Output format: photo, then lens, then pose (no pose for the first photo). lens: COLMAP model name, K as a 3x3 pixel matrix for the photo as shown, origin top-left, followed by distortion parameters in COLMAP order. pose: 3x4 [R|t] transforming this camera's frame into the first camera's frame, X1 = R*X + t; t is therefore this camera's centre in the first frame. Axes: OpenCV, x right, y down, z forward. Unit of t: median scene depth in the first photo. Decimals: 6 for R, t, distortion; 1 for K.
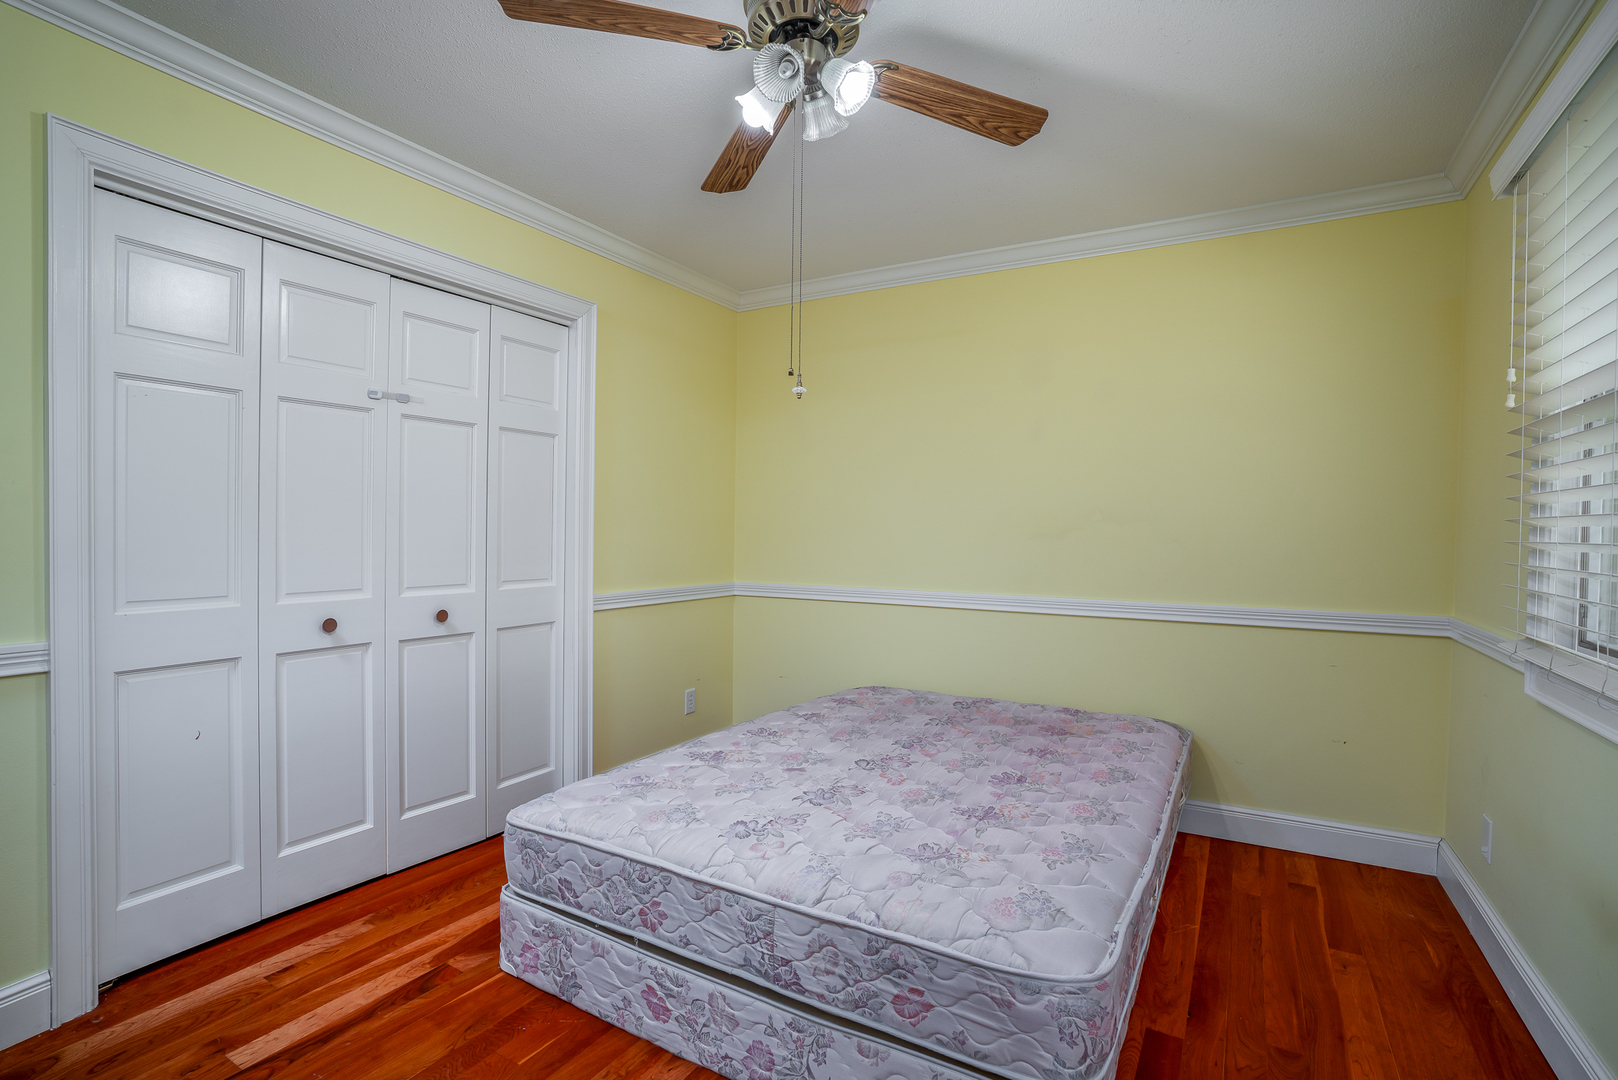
lens RADIAL K [[774.7, 0, 802.2], [0, 774.7, 546.3], [0, 0, 1]] dist [-0.024421, -0.000207]
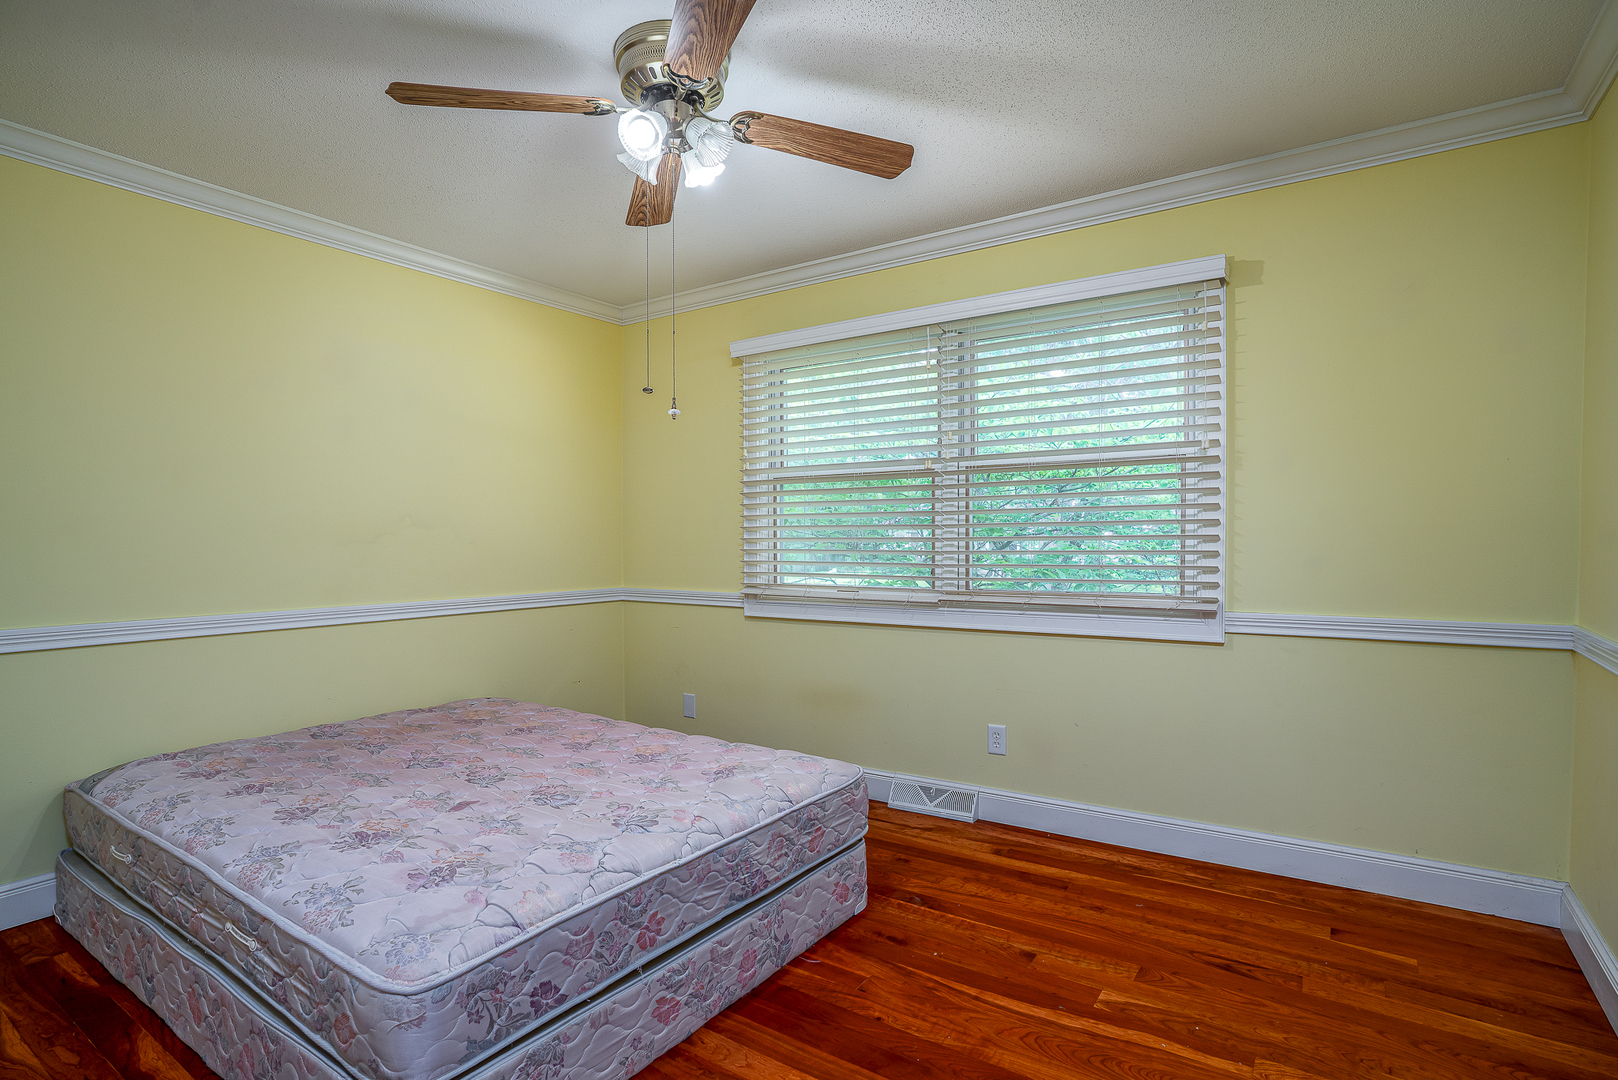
lens RADIAL K [[824.1, 0, 797.7], [0, 824.1, 553.0], [0, 0, 1]] dist [-0.004329, 0.000197]
pose [[0.059056, -0.030605, 0.997785, -1.255772], [0.012305, 0.999476, 0.029928, -0.029887], [-0.998179, 0.010510, 0.059402, 0.773416]]
